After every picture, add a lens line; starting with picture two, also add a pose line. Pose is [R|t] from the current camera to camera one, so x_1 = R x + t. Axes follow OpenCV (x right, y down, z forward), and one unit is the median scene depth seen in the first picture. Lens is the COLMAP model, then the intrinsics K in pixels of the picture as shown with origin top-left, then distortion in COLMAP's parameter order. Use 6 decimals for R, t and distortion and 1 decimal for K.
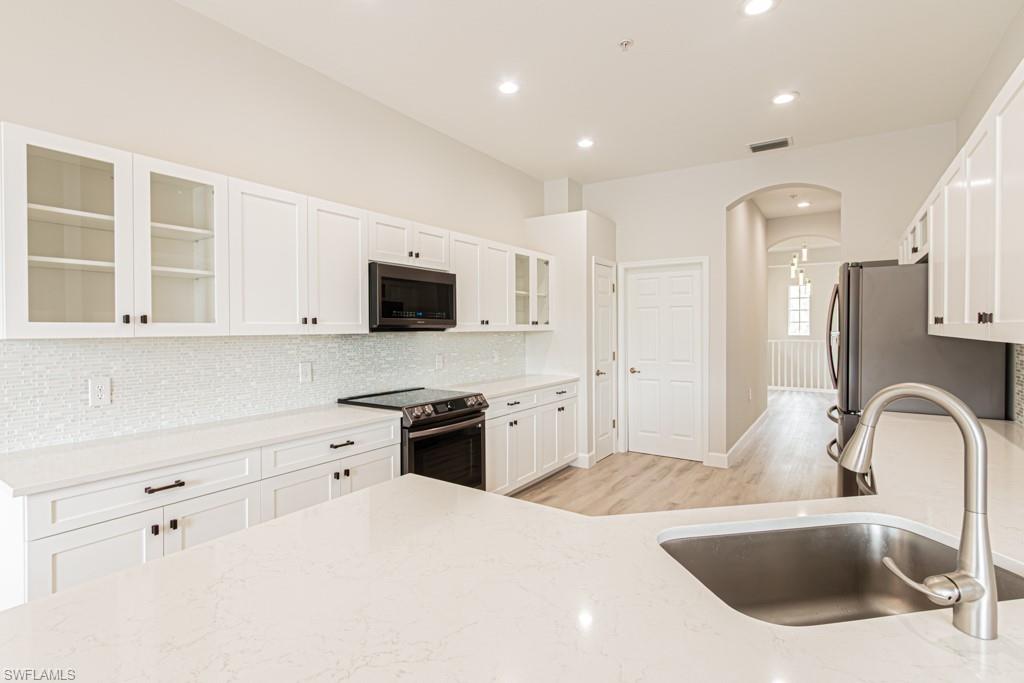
lens RADIAL K [[464.5, 0, 491.9], [0, 464.5, 336.5], [0, 0, 1]] dist [-0.001791, -0.000190]
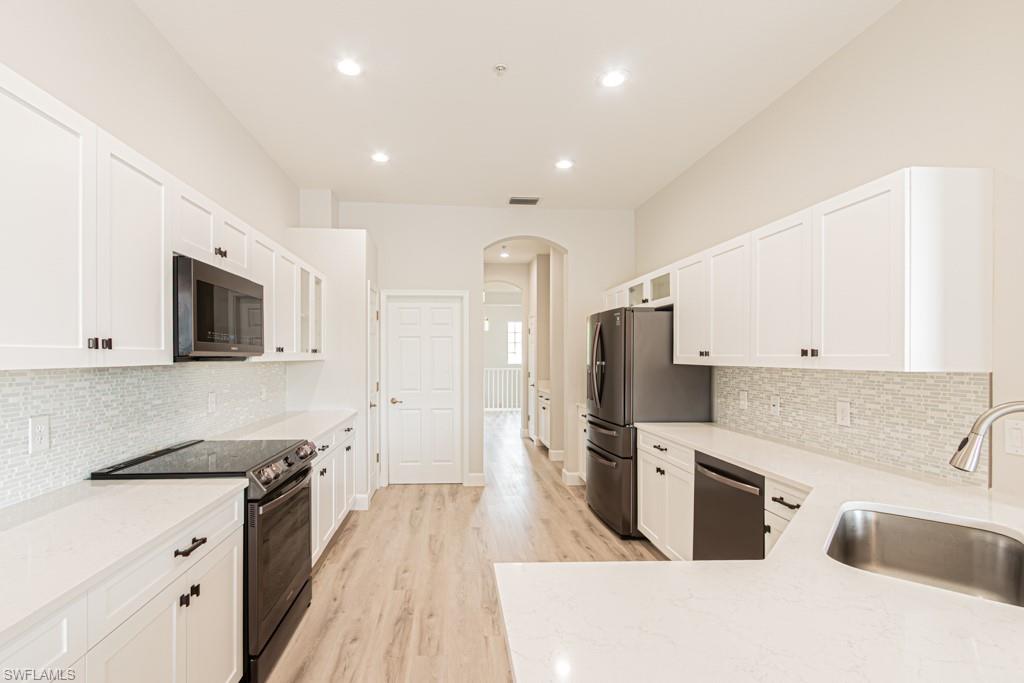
lens RADIAL K [[469.8, 0, 461.3], [0, 469.8, 359.0], [0, 0, 1]] dist [0.001698, -0.000182]
pose [[0.797125, 0.003669, 0.603803, -0.293557], [0.003885, 0.999930, -0.011205, -0.004964], [-0.603802, 0.011278, 0.797055, 0.202431]]
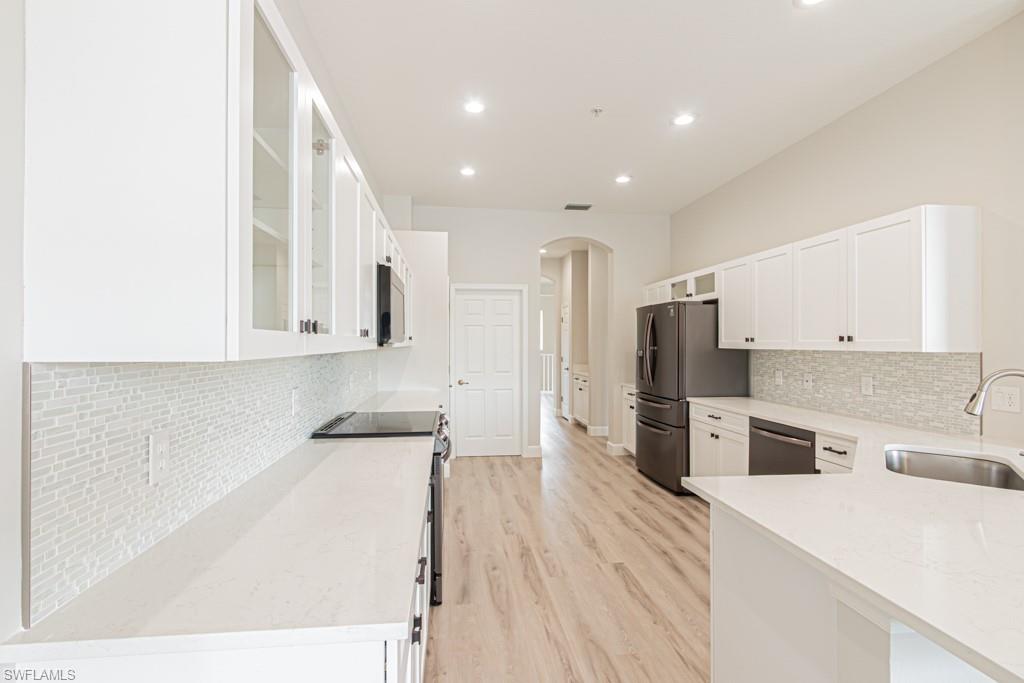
lens RADIAL K [[457.7, 0, 483.0], [0, 457.7, 343.9], [0, 0, 1]] dist [-0.000026, 0.000419]
pose [[0.770741, 0.003578, 0.637139, -0.558551], [0.007804, 0.999856, -0.015056, -0.001808], [-0.637101, 0.016576, 0.770602, 0.209222]]
